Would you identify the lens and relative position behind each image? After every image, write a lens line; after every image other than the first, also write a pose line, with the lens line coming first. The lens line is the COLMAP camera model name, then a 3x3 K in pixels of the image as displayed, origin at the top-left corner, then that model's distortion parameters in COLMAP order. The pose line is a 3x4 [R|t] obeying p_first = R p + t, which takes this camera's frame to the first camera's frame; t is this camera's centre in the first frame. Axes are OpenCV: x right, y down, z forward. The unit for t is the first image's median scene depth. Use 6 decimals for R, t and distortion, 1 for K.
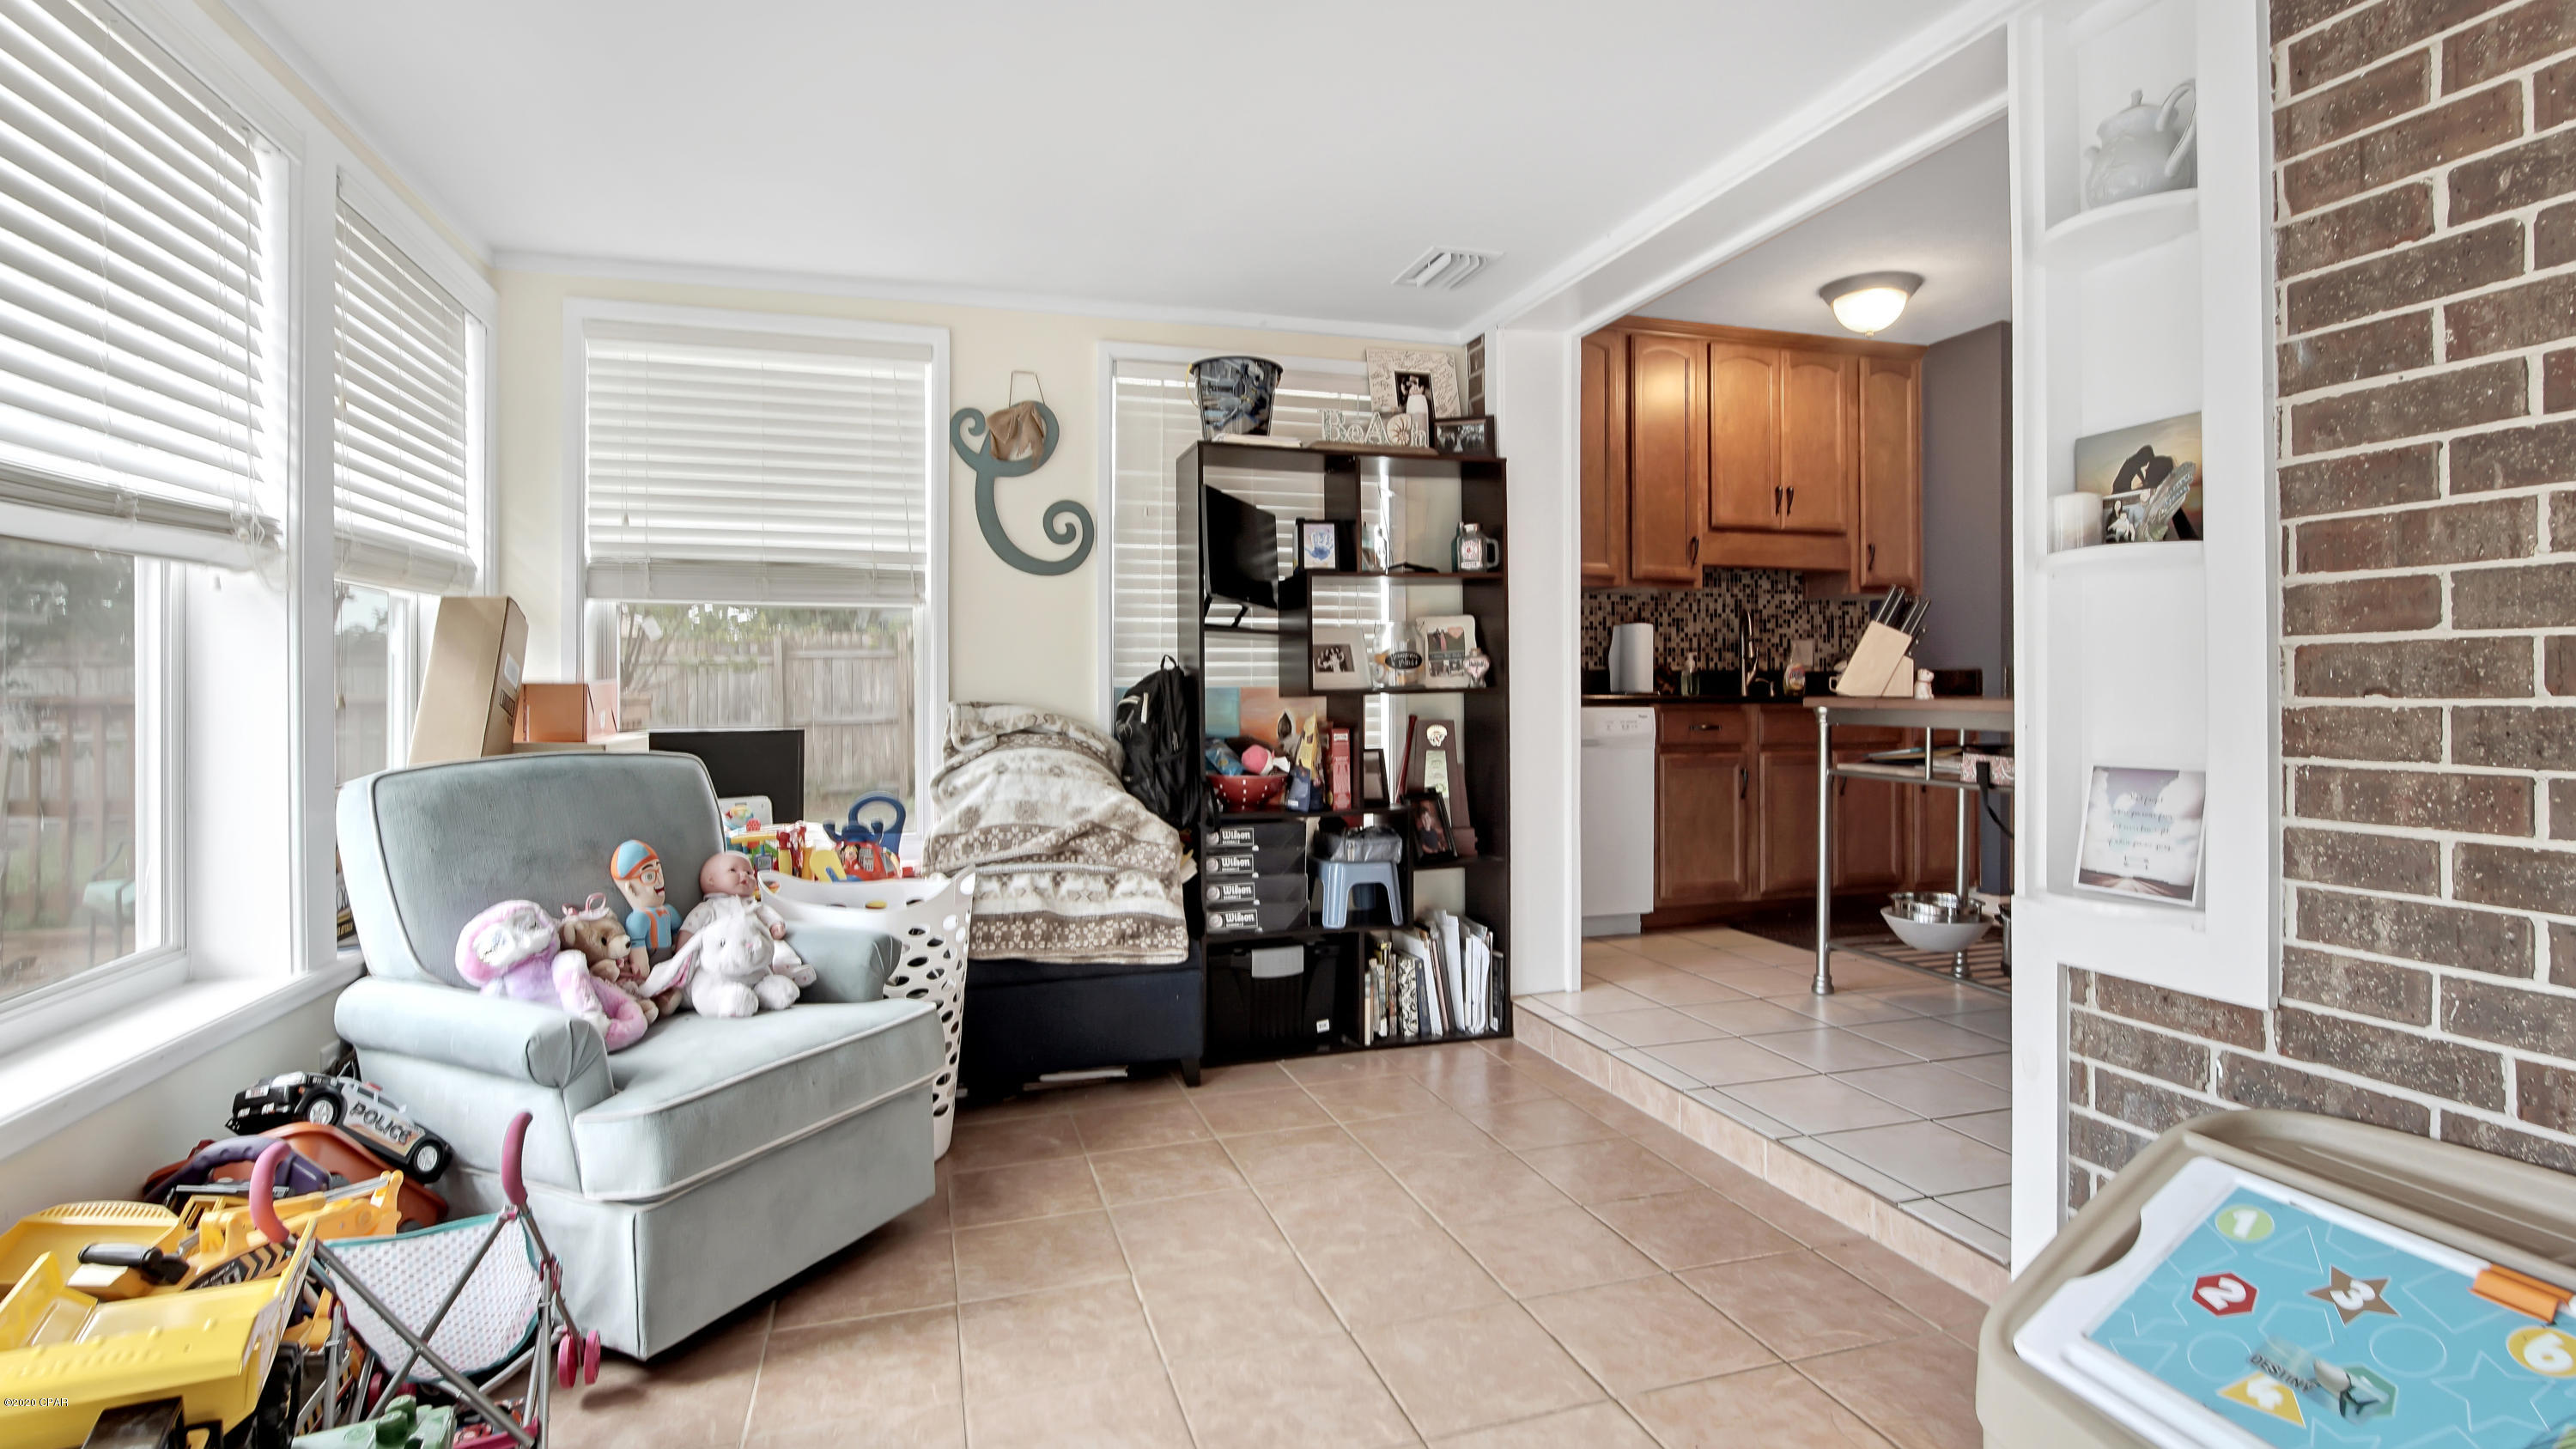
lens RADIAL K [[1188.6, 0, 1291.7], [0, 1188.6, 703.3], [0, 0, 1]] dist [-0.010359, 0.000518]
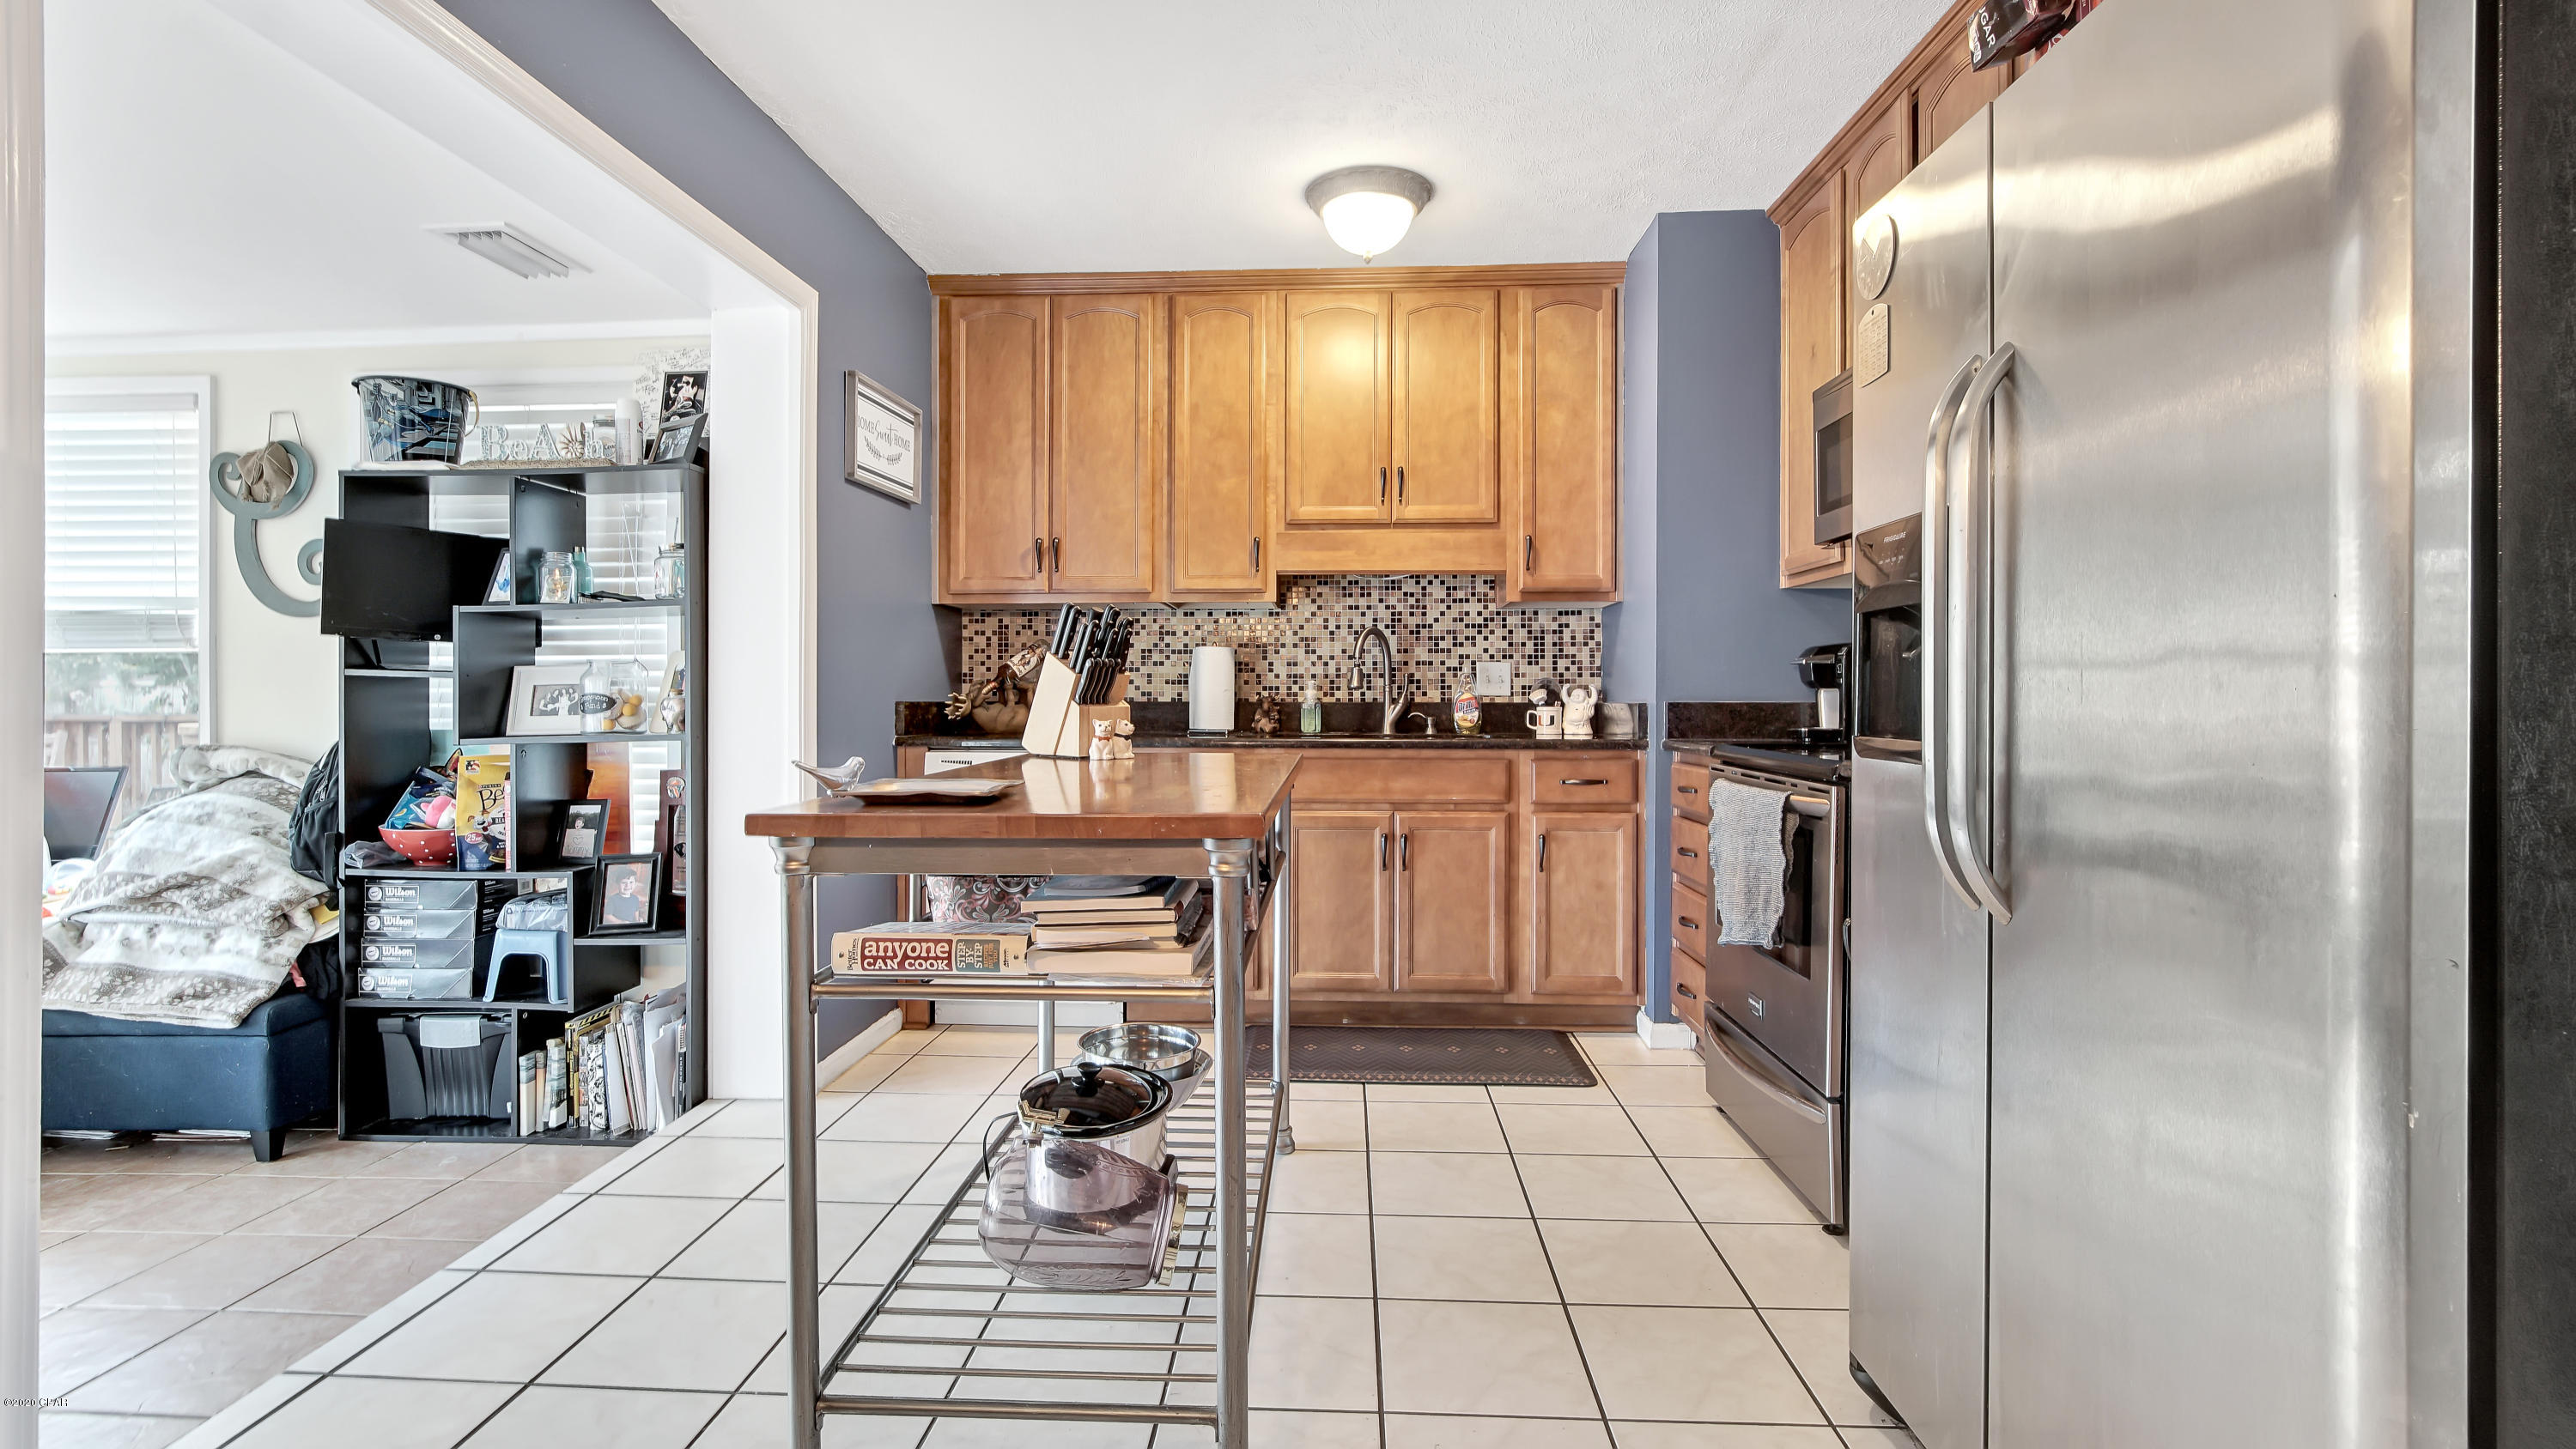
lens RADIAL K [[1188.2, 0, 1289.0], [0, 1188.2, 713.6], [0, 0, 1]] dist [-0.010359, 0.000518]
pose [[0.940162, 0.008348, -0.340626, 0.838742], [-0.006372, 0.999956, 0.006921, -0.036338], [0.340668, -0.004336, 0.940174, 0.337168]]
